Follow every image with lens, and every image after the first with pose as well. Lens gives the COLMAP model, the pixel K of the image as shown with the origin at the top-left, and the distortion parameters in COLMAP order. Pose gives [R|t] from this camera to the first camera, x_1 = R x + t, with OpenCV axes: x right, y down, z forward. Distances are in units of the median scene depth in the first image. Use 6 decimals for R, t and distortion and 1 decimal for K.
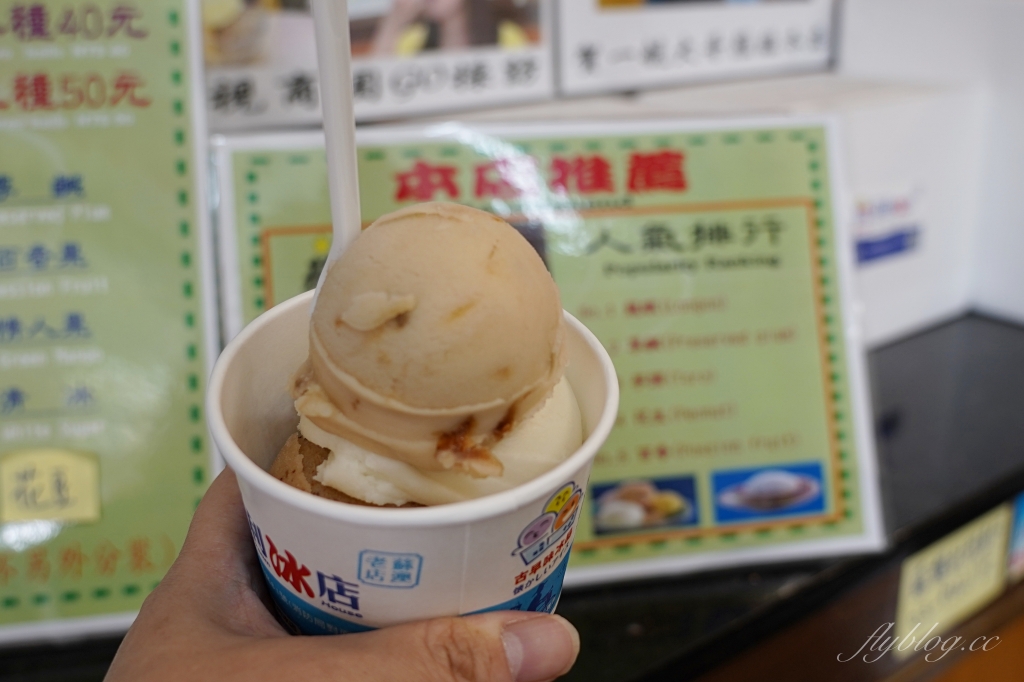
lens RADIAL K [[1112.9, 0, 512.0], [0, 1112.9, 341.0], [0, 0, 1]] dist [-0.027076, -0.005608]
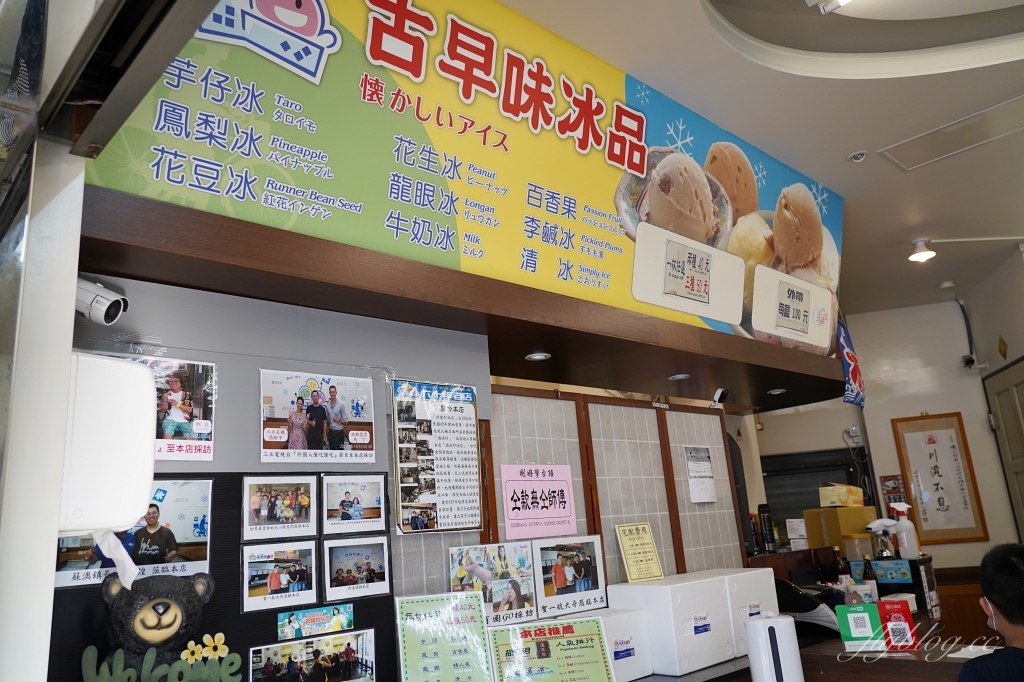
lens RADIAL K [[761.5, 0, 512.0], [0, 761.5, 341.0], [0, 0, 1]] dist [-0.002476, 0.000146]
pose [[0.992732, -0.023749, 0.117982, -0.515049], [0.085862, 0.826701, -0.556052, 0.685794], [-0.084330, 0.562140, 0.822731, -2.655271]]
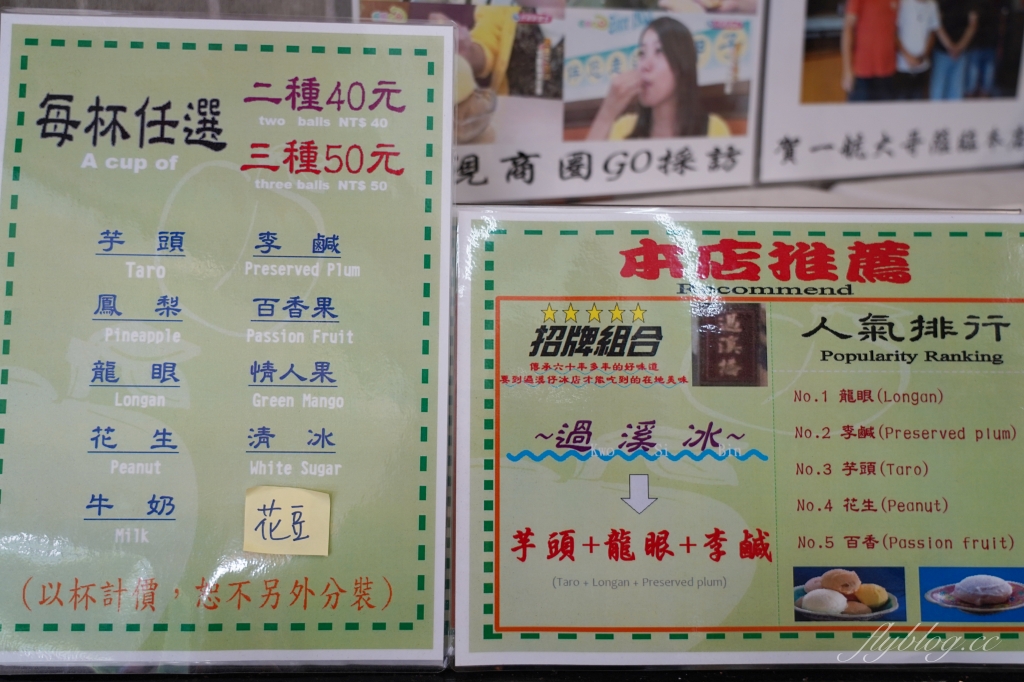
lens RADIAL K [[1071.8, 0, 489.9], [0, 1071.8, 342.7], [0, 0, 1]] dist [0.012772, 0.011458]
pose [[0.987563, 0.067249, -0.142119, -0.075660], [-0.076331, 0.995309, -0.059444, 0.005540], [0.137455, 0.069553, 0.988063, -0.010312]]
